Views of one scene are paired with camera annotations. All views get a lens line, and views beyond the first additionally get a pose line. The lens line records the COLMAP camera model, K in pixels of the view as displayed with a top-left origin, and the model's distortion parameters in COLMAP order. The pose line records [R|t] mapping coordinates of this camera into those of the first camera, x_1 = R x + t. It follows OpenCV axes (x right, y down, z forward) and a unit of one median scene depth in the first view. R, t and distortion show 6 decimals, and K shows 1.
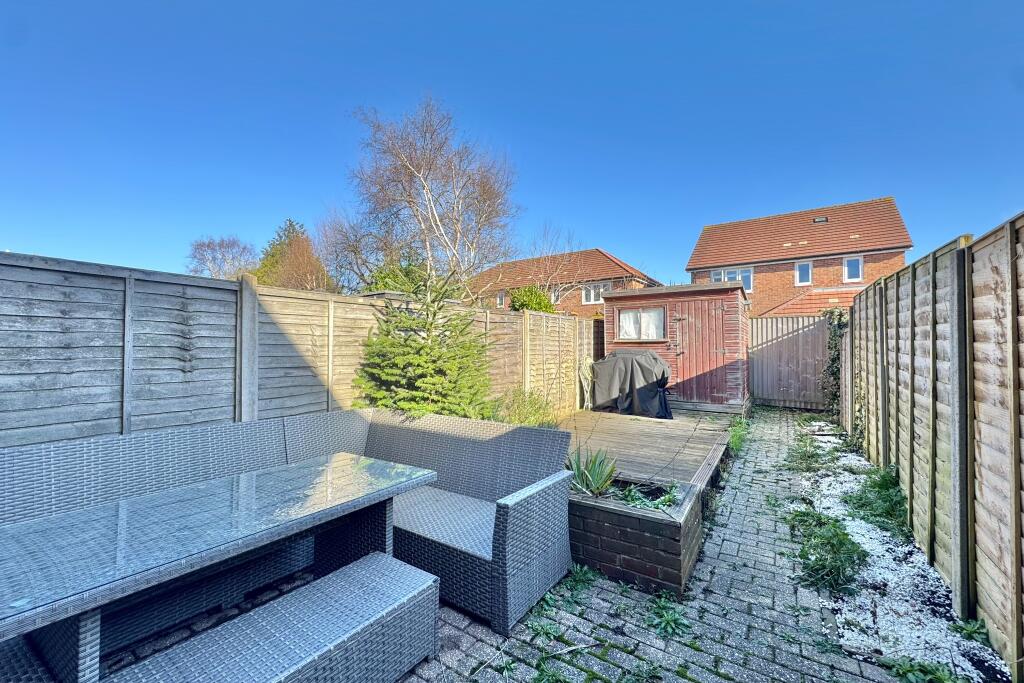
lens RADIAL K [[407.3, 0, 511.4], [0, 407.3, 340.4], [0, 0, 1]] dist [-0.003363, 0.000397]
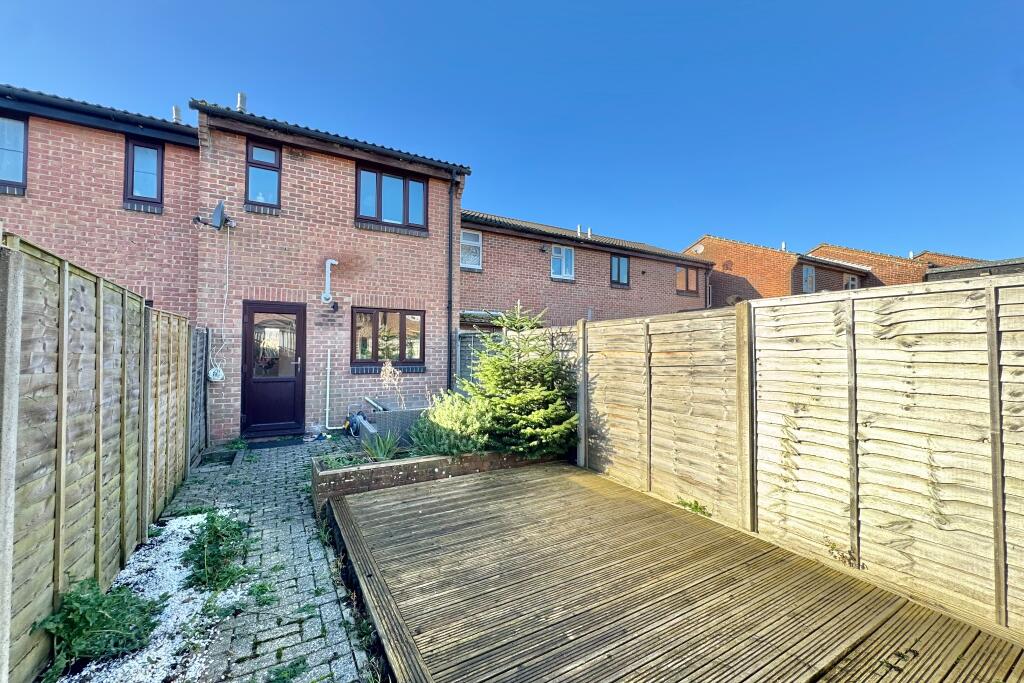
lens RADIAL K [[407.3, 0, 513.2], [0, 407.3, 341.7], [0, 0, 1]] dist [-0.003363, 0.000397]
pose [[-0.435181, -0.016482, -0.900192, 1.064947], [0.004587, 0.999779, -0.020523, -0.024132], [0.900332, -0.013060, -0.435009, 1.654271]]
